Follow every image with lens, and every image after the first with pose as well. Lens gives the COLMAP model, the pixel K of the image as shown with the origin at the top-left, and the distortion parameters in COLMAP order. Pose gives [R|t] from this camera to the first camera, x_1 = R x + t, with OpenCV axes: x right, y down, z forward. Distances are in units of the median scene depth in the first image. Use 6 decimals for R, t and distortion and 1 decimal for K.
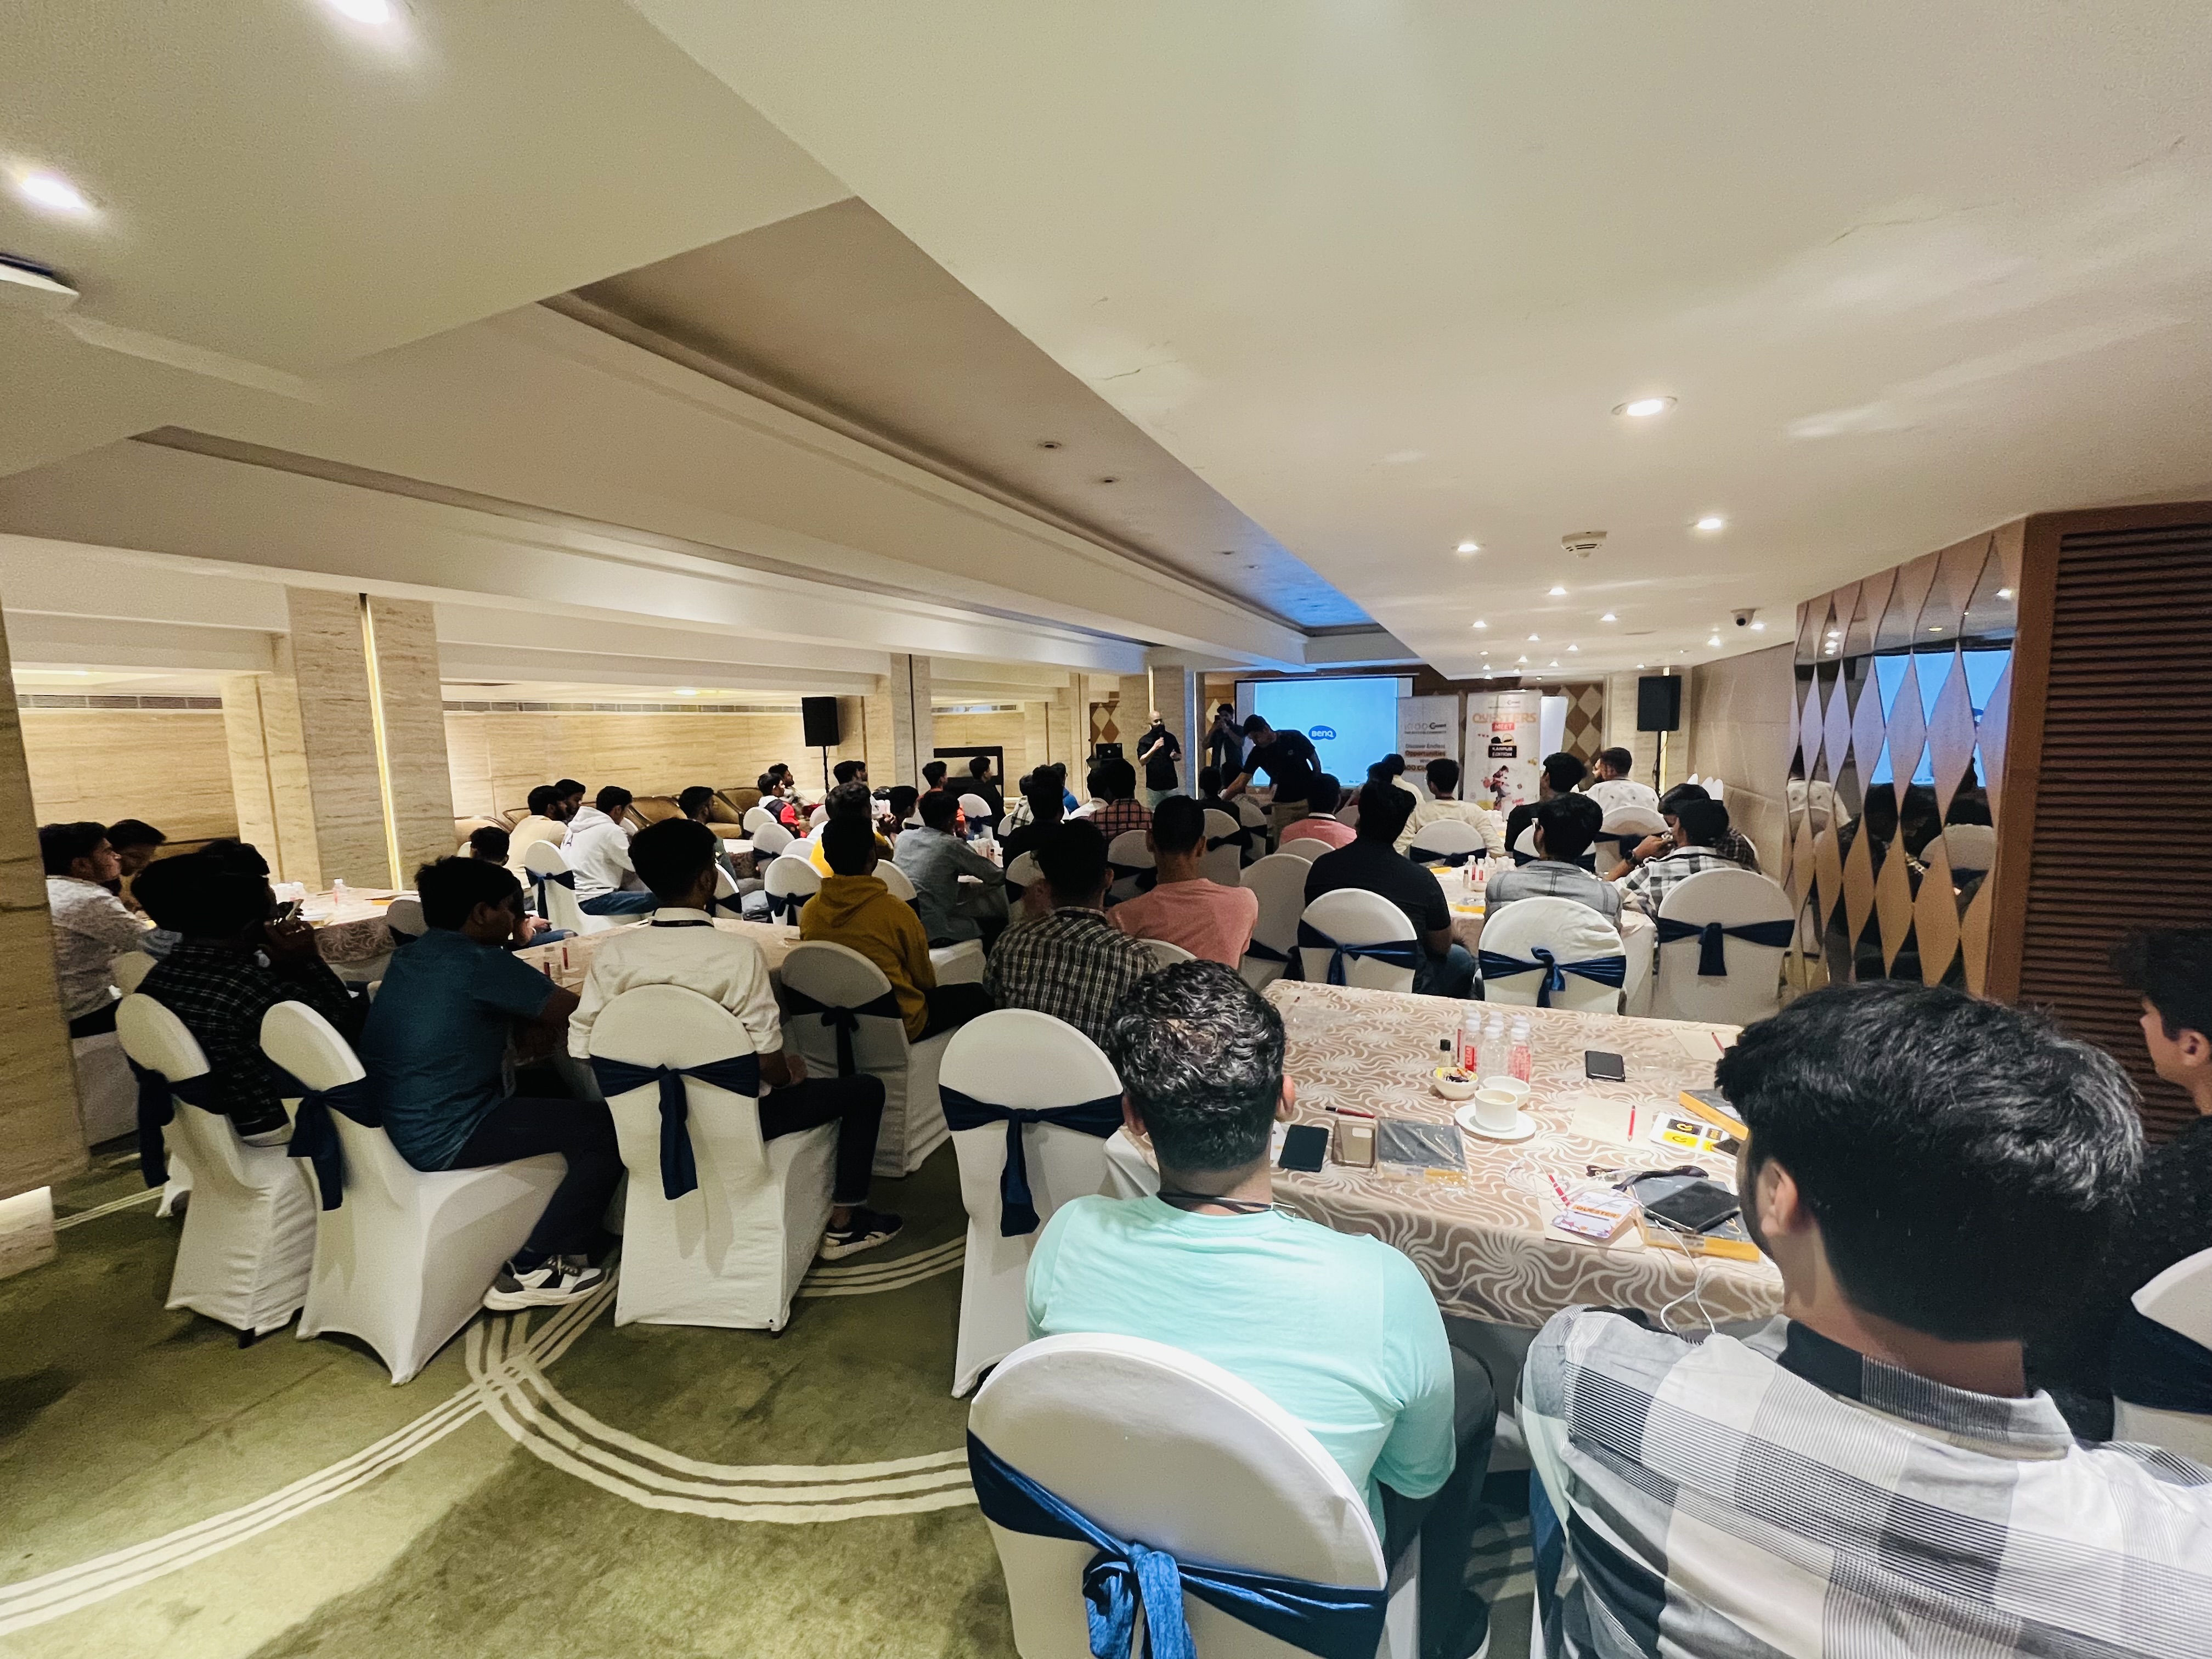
lens RADIAL K [[886.9, 0, 1104.5], [0, 886.9, 824.8], [0, 0, 1]] dist [0.002801, 0.001479]
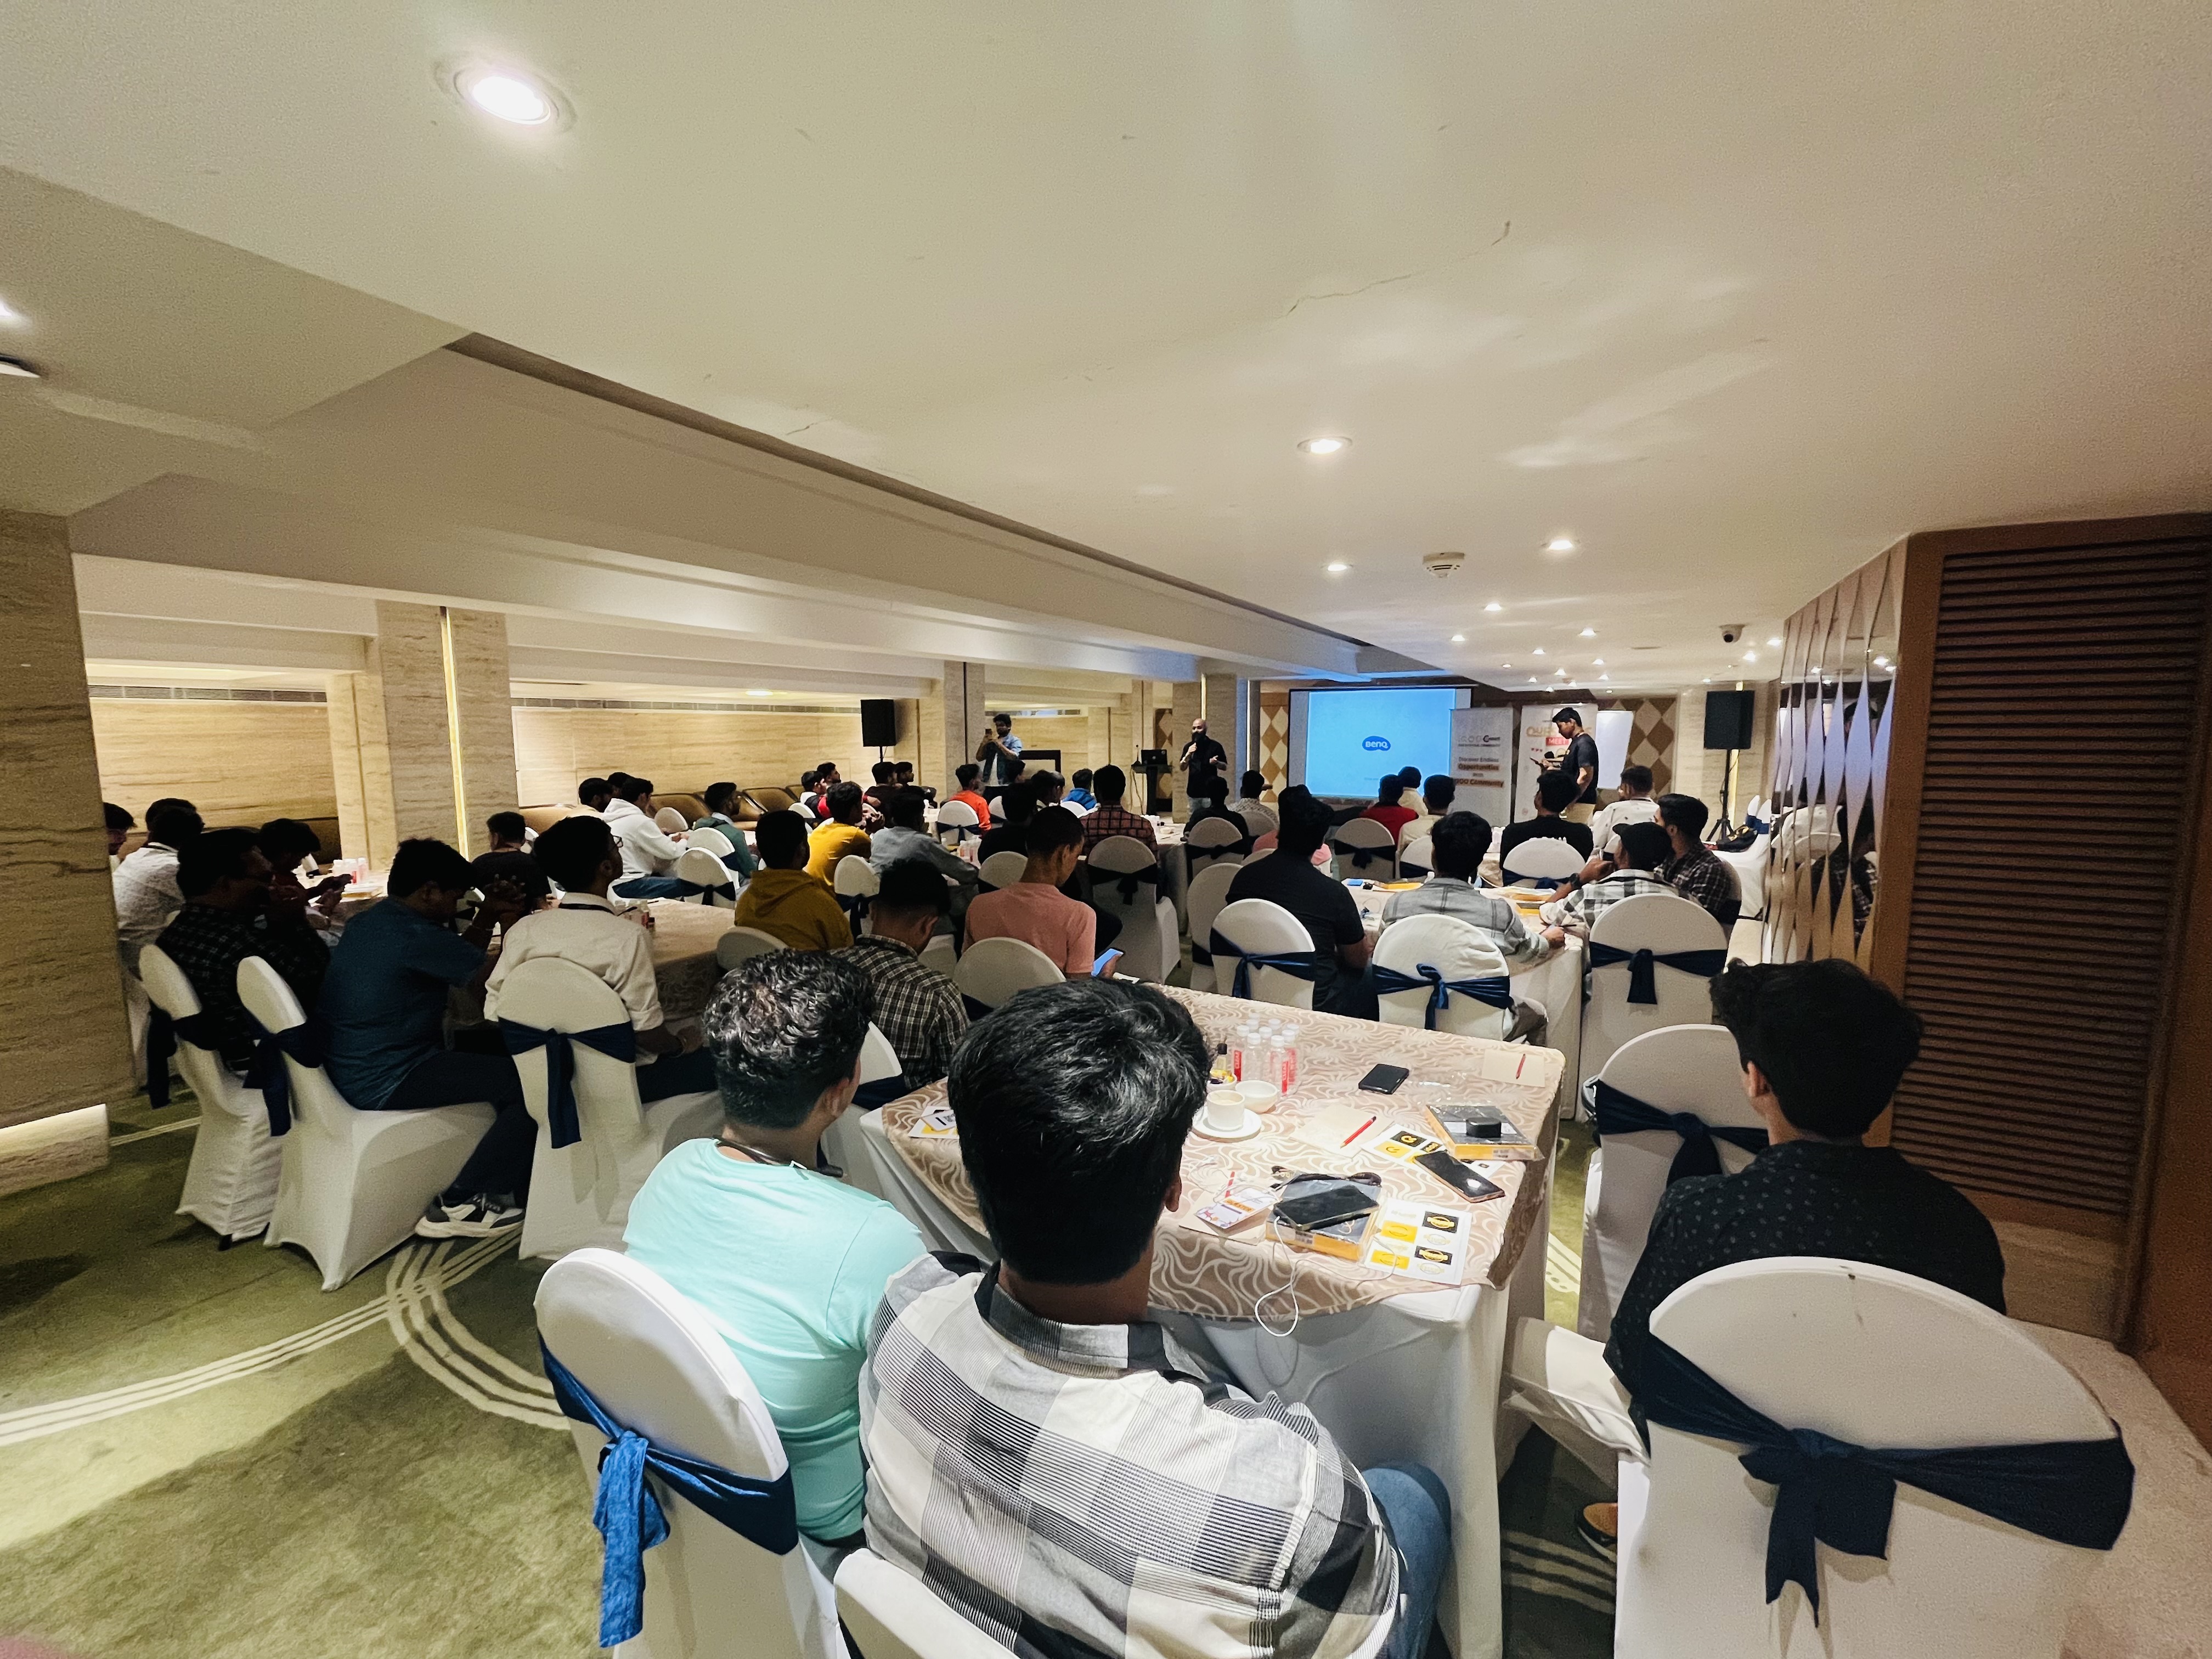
lens RADIAL K [[886.9, 0, 1095.3], [0, 886.9, 826.9], [0, 0, 1]] dist [0.002801, 0.001479]
pose [[0.993507, 0.031051, -0.109455, 0.283412], [-0.031370, 0.999507, -0.001192, -0.005552], [0.109365, 0.004618, 0.993991, -0.043343]]
